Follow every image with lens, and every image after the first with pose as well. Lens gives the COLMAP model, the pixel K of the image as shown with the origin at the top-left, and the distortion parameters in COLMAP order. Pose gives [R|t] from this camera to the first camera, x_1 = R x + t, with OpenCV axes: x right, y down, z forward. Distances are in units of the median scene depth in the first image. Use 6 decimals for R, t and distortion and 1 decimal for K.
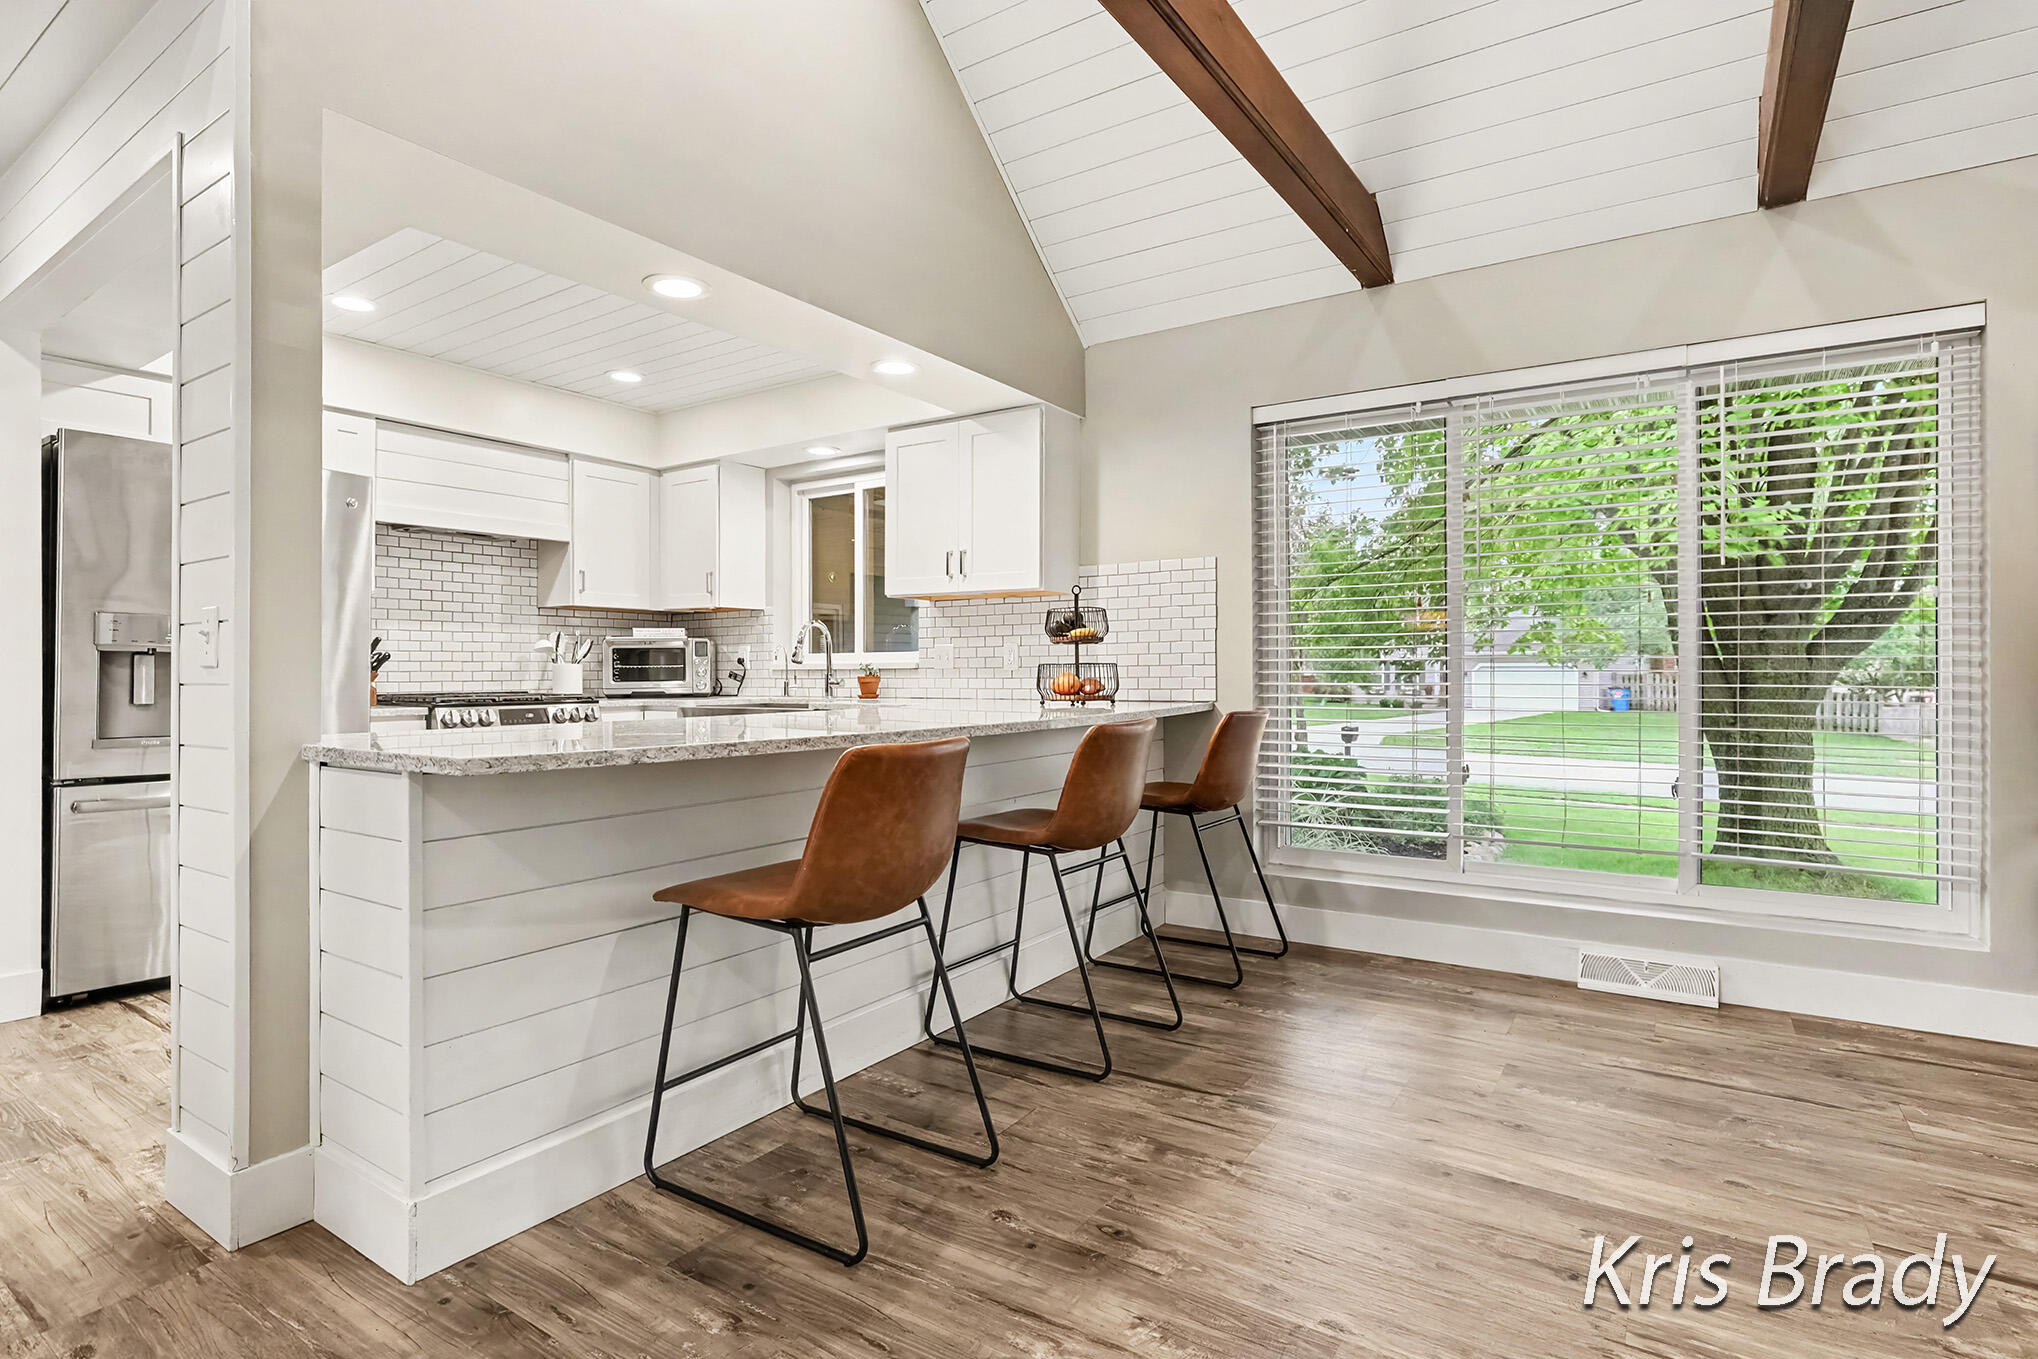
lens RADIAL K [[1018.3, 0, 1010.9], [0, 1018.3, 673.9], [0, 0, 1]] dist [-0.023452, 0.000324]
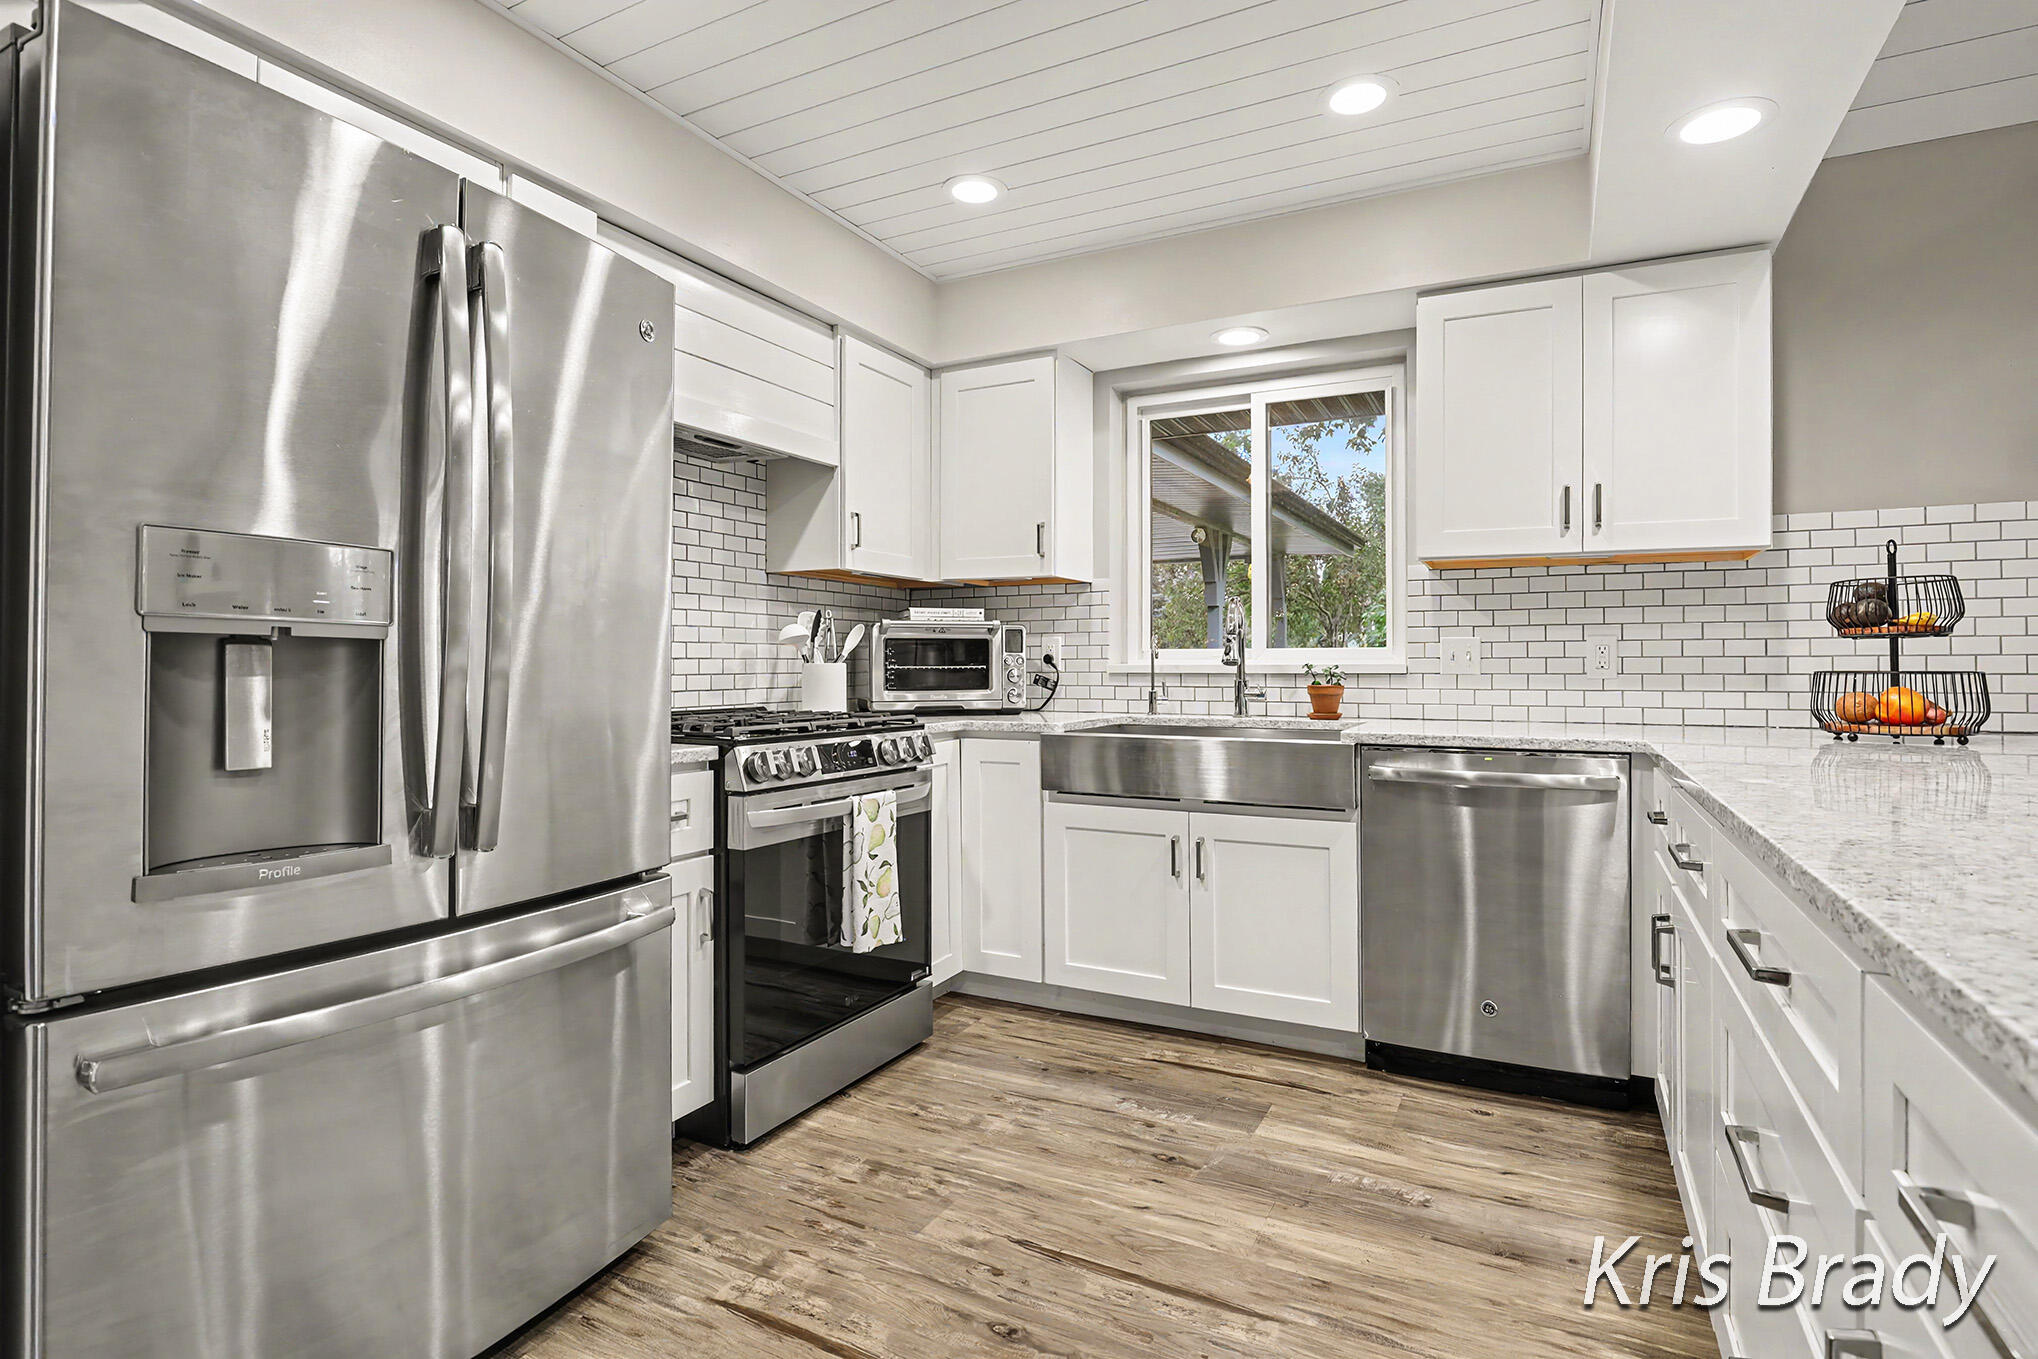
lens RADIAL K [[1018.3, 0, 1026.2], [0, 1018.3, 670.9], [0, 0, 1]] dist [-0.023452, 0.000324]
pose [[0.993540, 0.004560, 0.113392, -0.388672], [-0.004771, 0.999987, 0.001587, -0.006652], [-0.113383, -0.002118, 0.993549, 0.366048]]
